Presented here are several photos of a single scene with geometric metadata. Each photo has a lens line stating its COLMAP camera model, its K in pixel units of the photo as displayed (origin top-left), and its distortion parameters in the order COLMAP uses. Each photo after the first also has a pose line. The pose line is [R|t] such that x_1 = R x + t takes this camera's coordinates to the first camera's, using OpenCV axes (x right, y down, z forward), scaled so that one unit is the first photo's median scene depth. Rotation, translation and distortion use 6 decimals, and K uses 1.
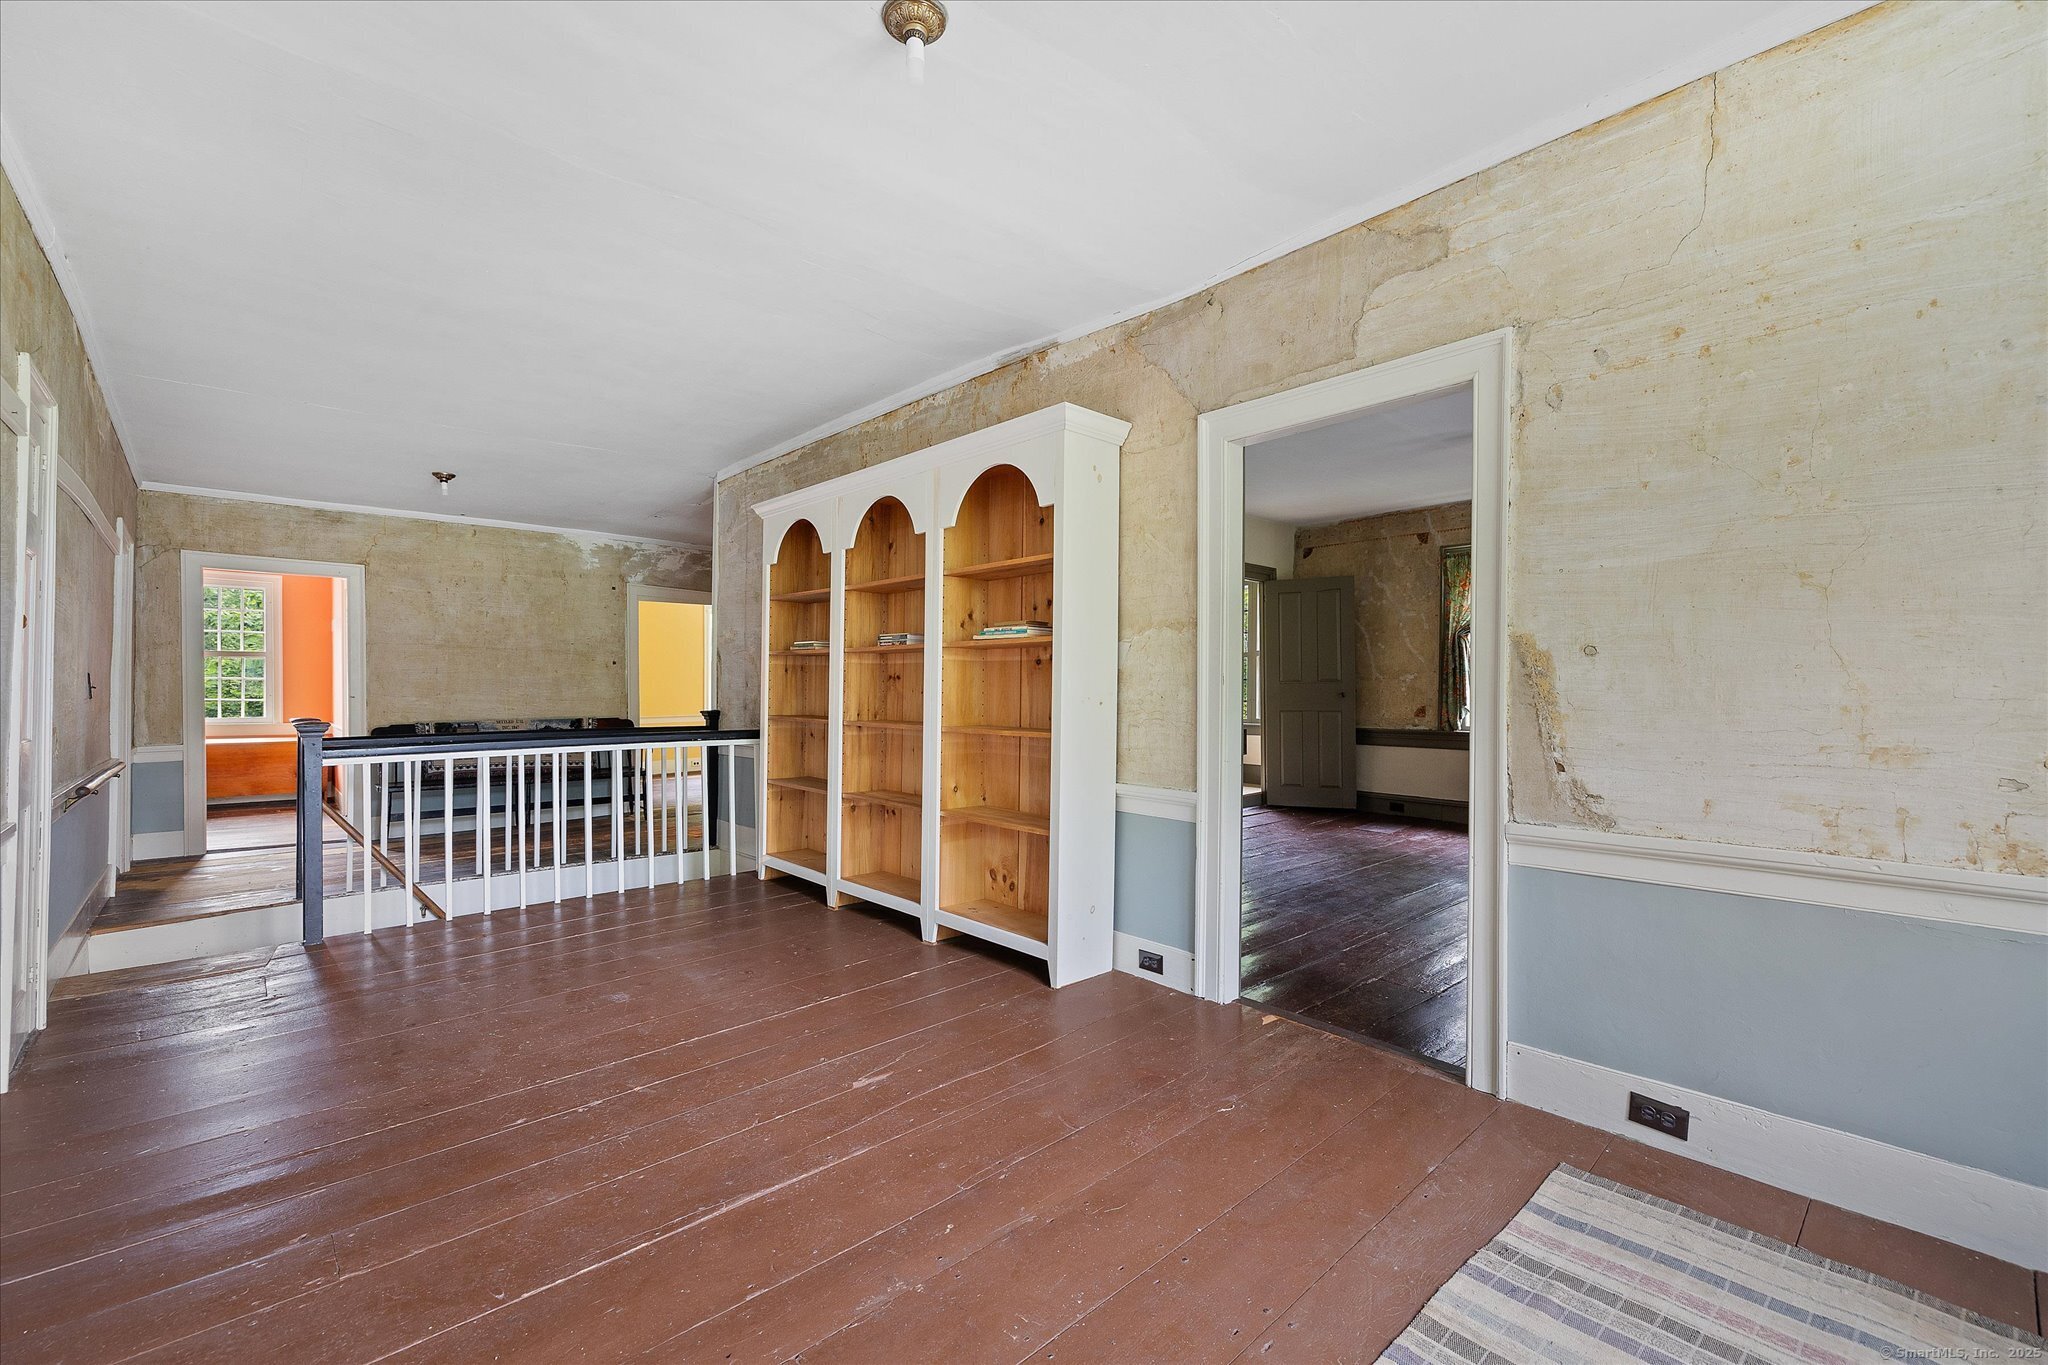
lens RADIAL K [[899.1, 0, 1018.5], [0, 899.1, 677.1], [0, 0, 1]] dist [-0.000938, -0.000105]
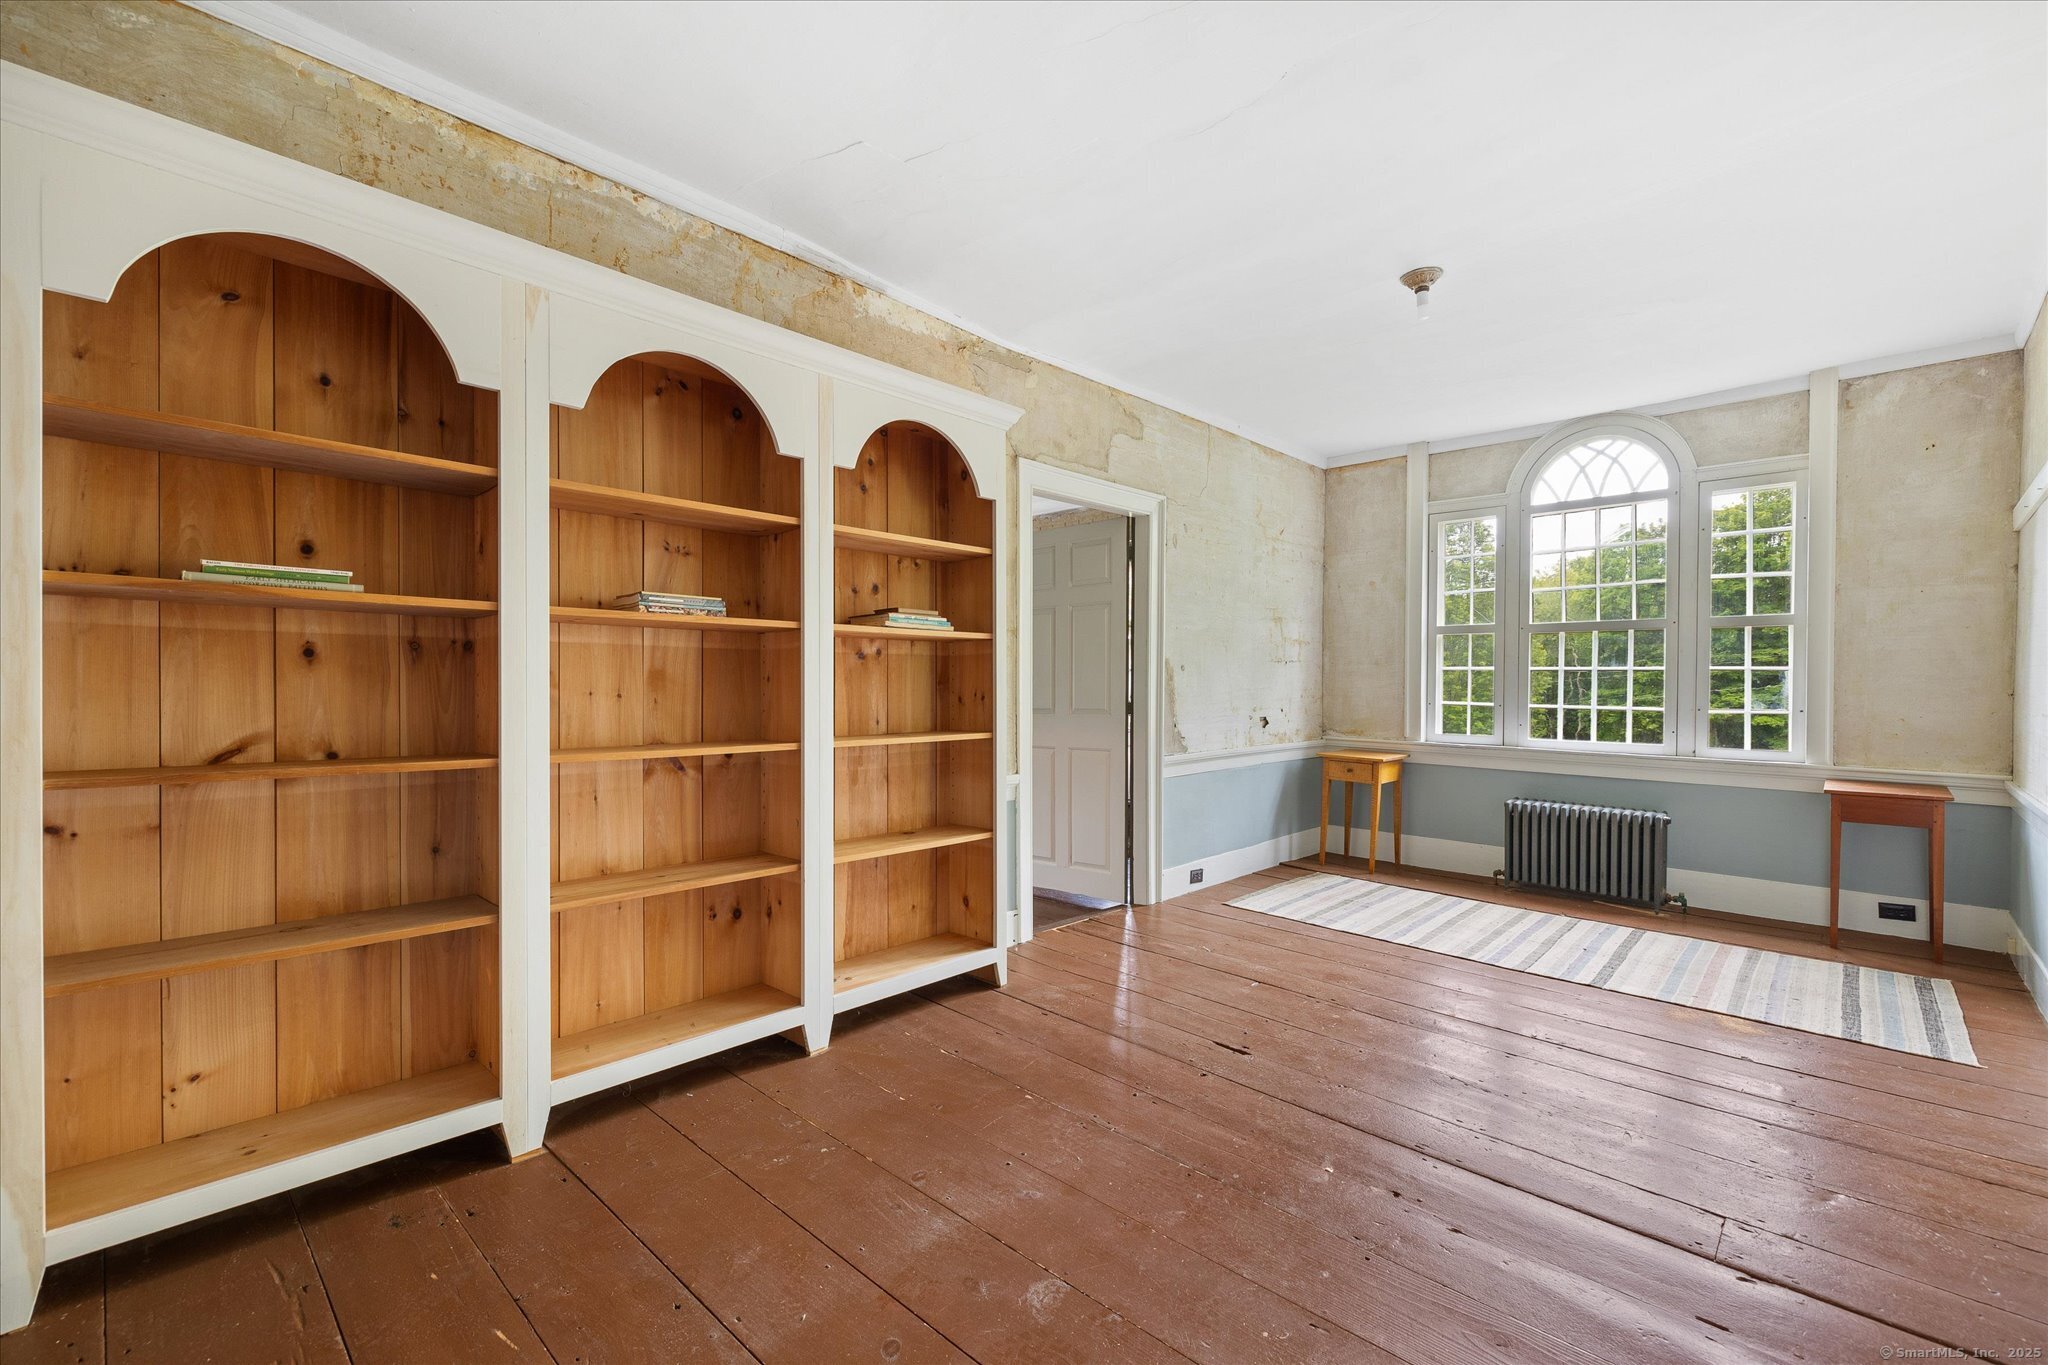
lens RADIAL K [[910.9, 0, 1023.5], [0, 910.9, 693.5], [0, 0, 1]] dist [0.001672, 0.000306]
pose [[-0.109950, -0.008807, 0.993898, -1.206155], [-0.010145, 0.999919, 0.007738, 0.014229], [-0.993885, -0.009232, -0.110030, 1.354167]]
